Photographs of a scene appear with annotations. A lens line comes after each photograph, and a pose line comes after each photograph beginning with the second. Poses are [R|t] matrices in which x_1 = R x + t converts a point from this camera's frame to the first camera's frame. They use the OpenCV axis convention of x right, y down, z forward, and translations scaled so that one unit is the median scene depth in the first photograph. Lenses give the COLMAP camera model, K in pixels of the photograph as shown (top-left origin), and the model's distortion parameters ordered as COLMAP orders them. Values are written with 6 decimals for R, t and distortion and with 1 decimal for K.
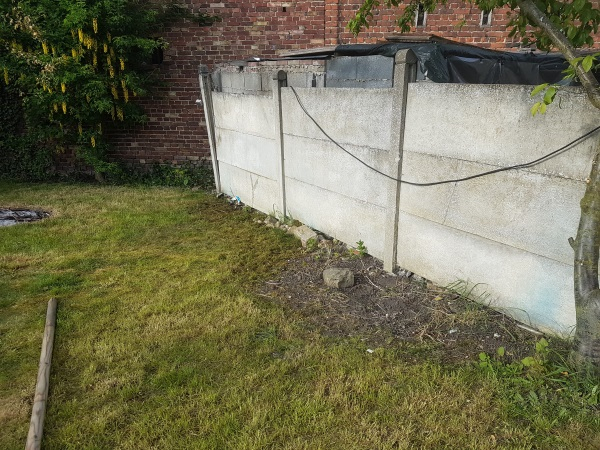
lens RADIAL K [[452.5, 0, 292.5], [0, 452.5, 235.1], [0, 0, 1]] dist [0.038646, -0.082278]
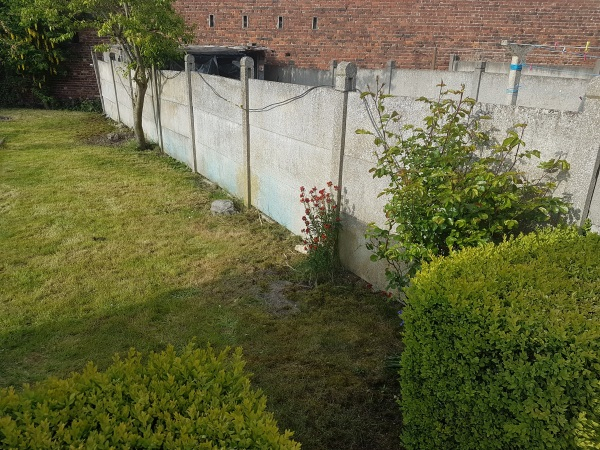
lens RADIAL K [[452.5, 0, 306.8], [0, 452.5, 240.2], [0, 0, 1]] dist [0.038646, -0.082278]
pose [[0.999518, 0.030257, 0.006995, 0.714393], [-0.030742, 0.995924, 0.084791, 0.255635], [-0.004400, -0.084966, 0.996374, -0.986375]]
